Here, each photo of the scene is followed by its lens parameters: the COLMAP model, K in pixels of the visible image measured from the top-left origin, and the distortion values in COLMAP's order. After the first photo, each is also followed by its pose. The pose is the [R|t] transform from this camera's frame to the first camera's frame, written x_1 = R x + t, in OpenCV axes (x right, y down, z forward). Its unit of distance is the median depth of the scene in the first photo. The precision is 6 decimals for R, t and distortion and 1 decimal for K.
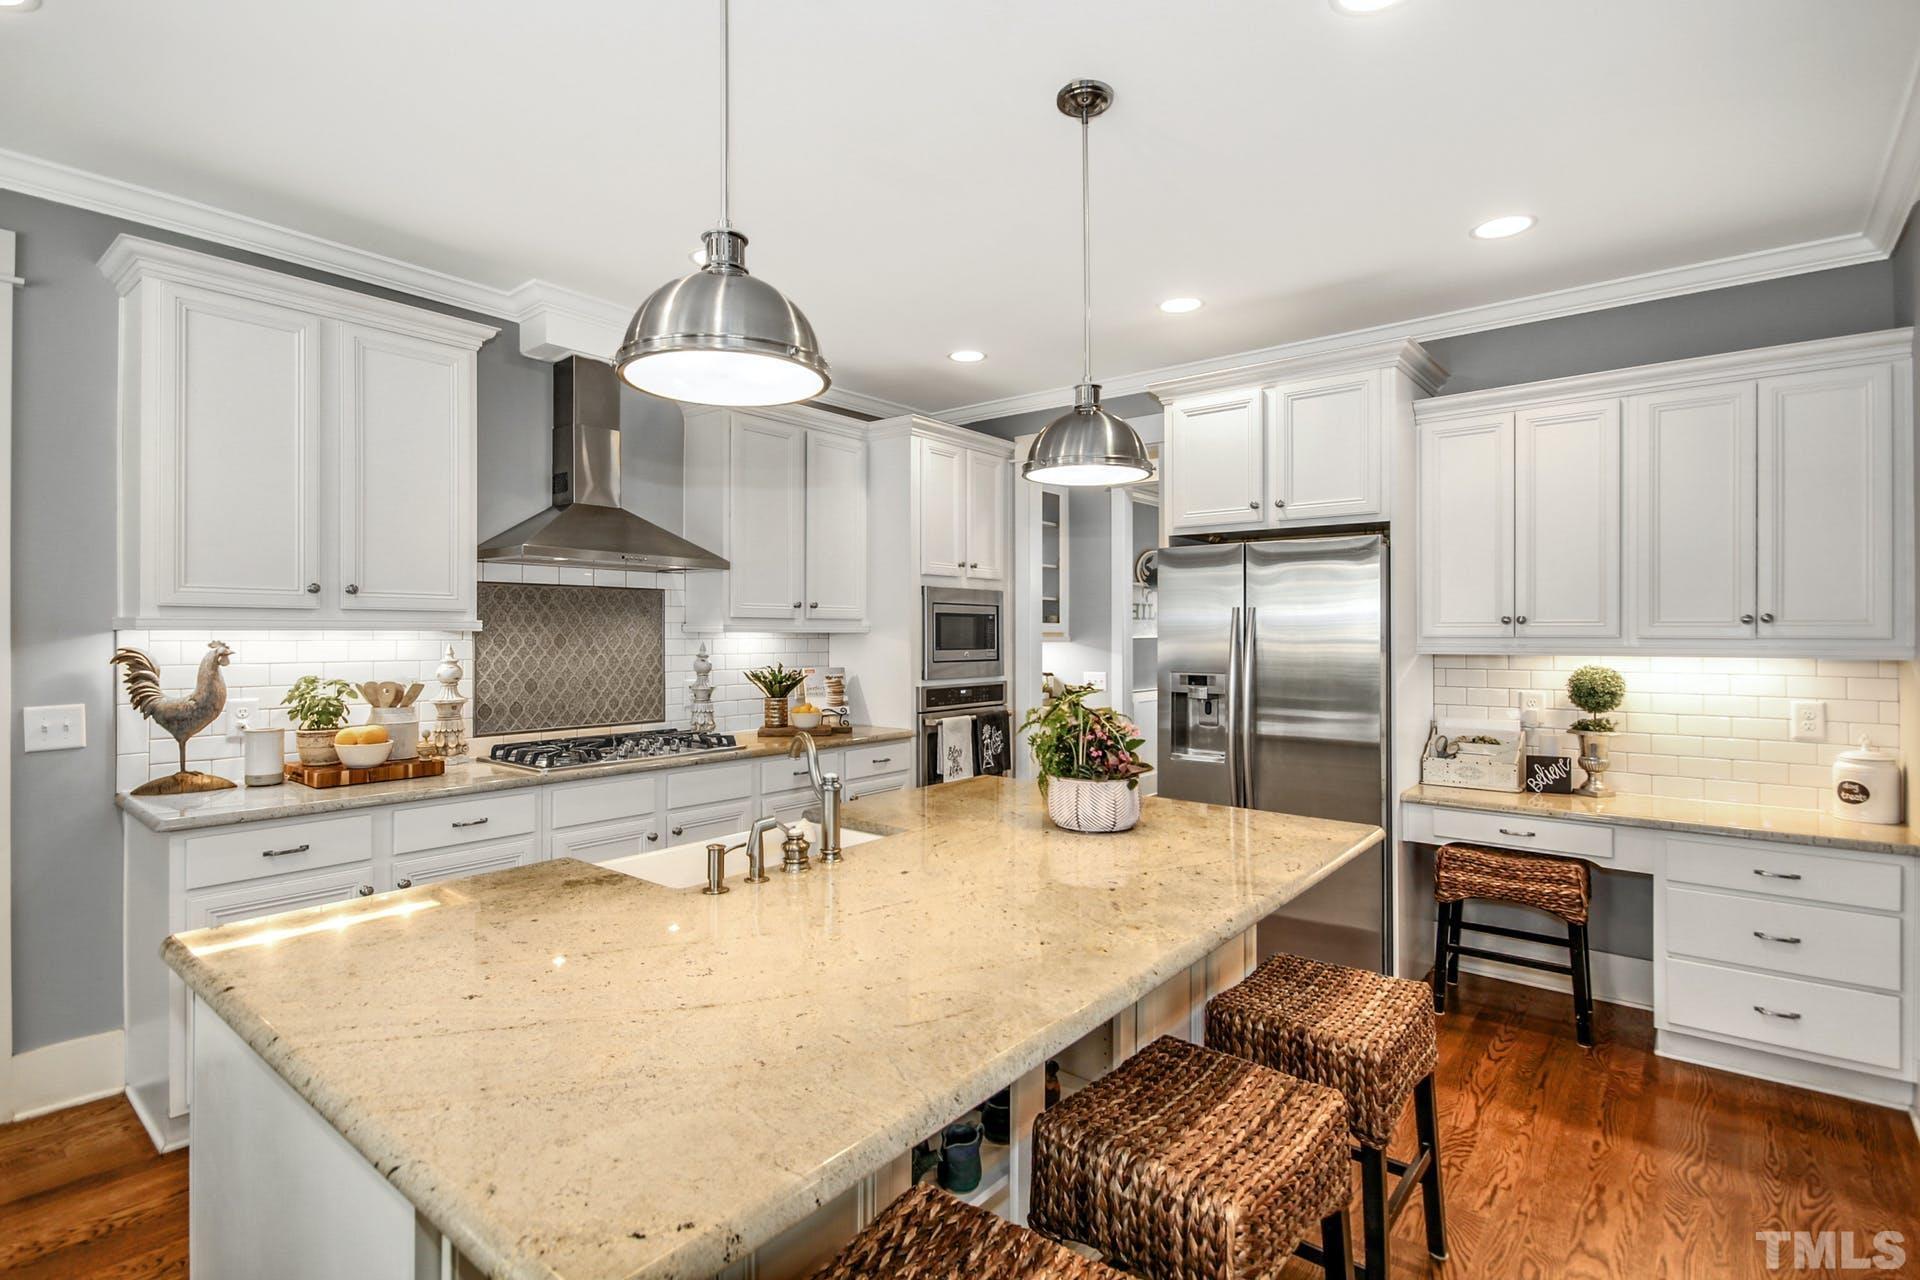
lens RADIAL K [[923.0, 0, 964.0], [0, 923.0, 653.7], [0, 0, 1]] dist [0.016068, -0.000259]
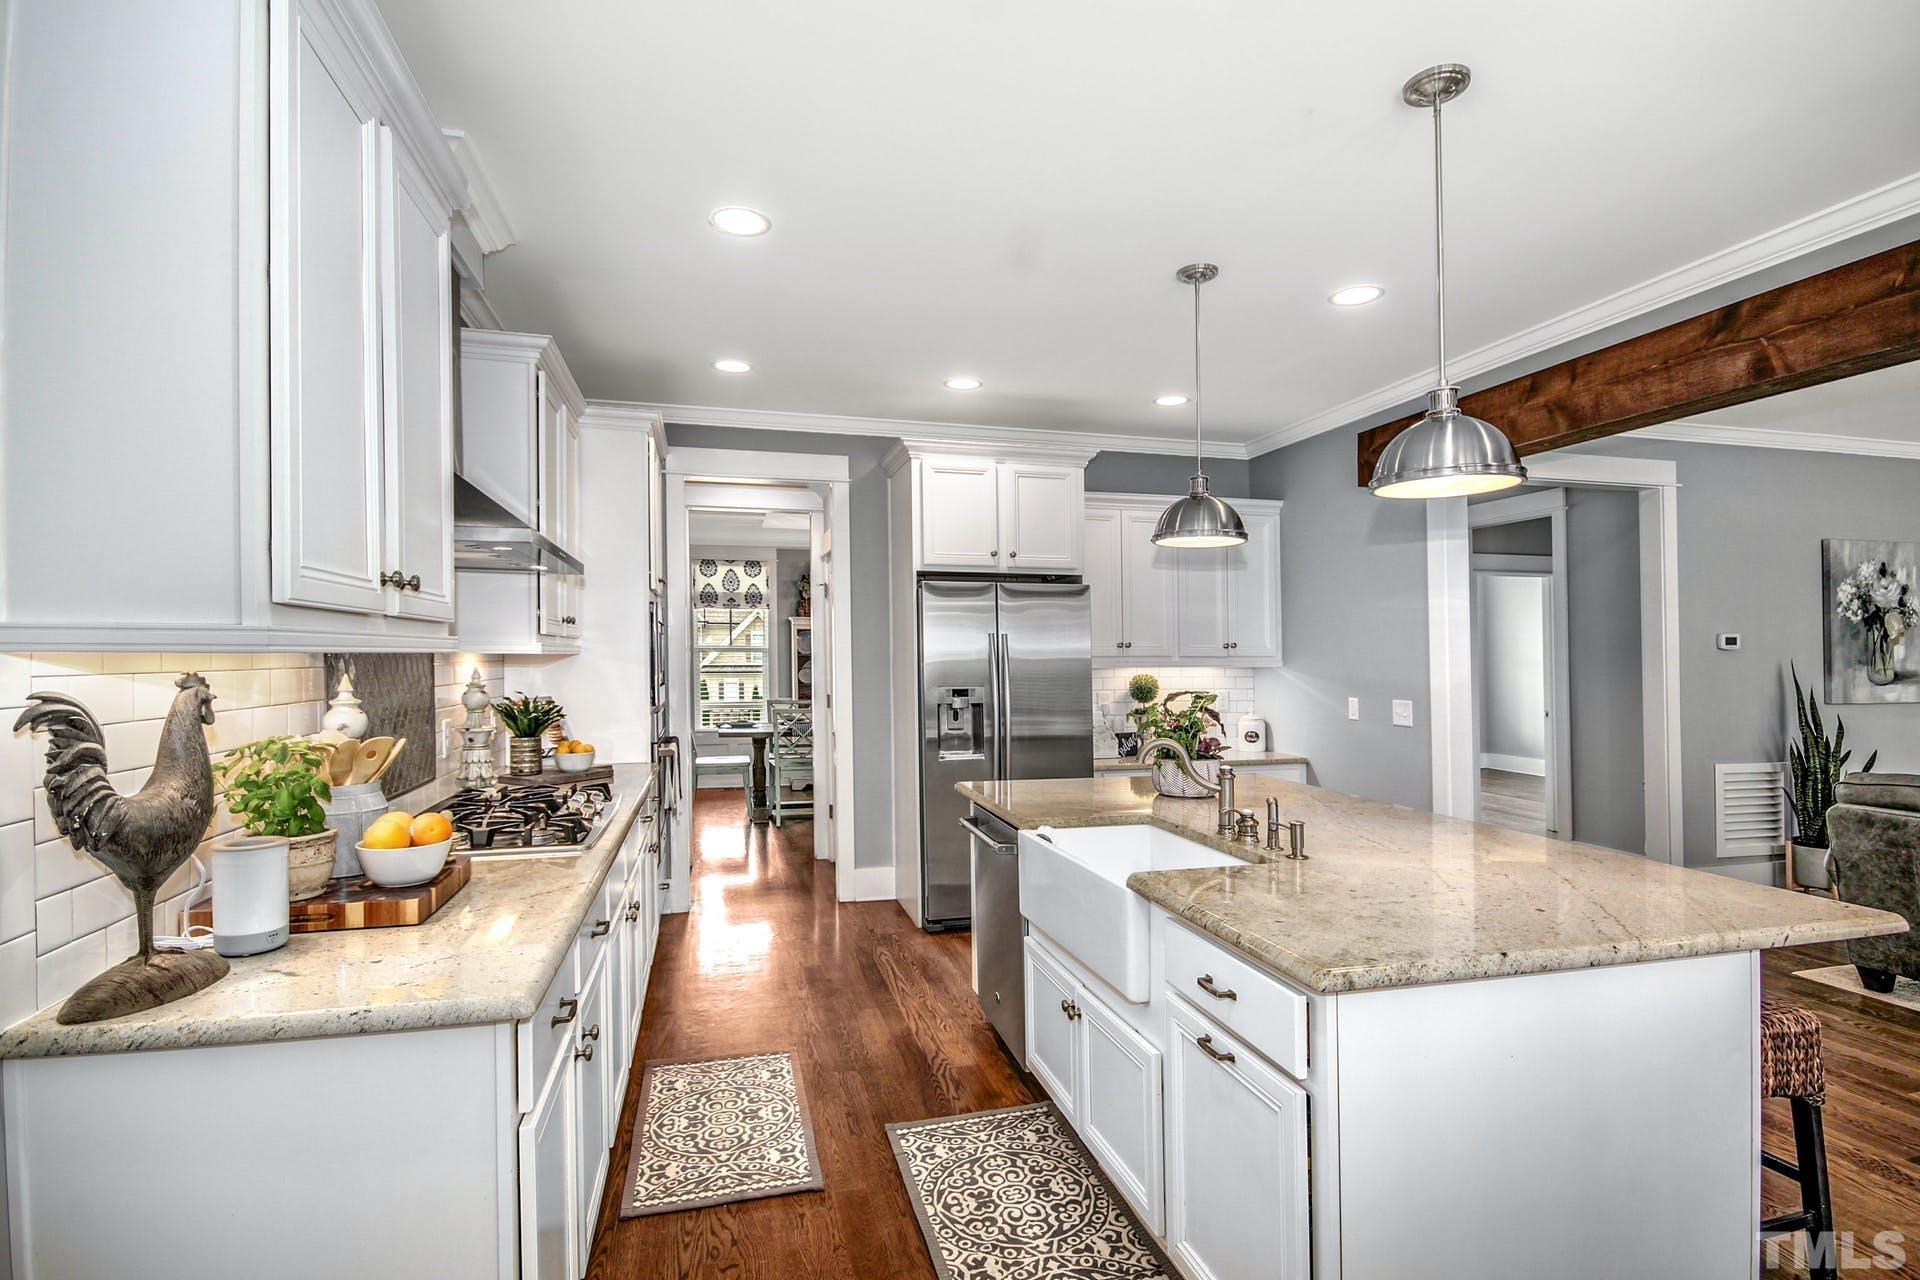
lens RADIAL K [[923.0, 0, 964.0], [0, 923.0, 653.7], [0, 0, 1]] dist [0.016068, -0.000259]
pose [[0.589322, -0.002308, 0.807895, -0.789640], [0.019511, 0.999745, -0.011376, -0.009497], [-0.807663, 0.022467, 0.589217, 0.309409]]
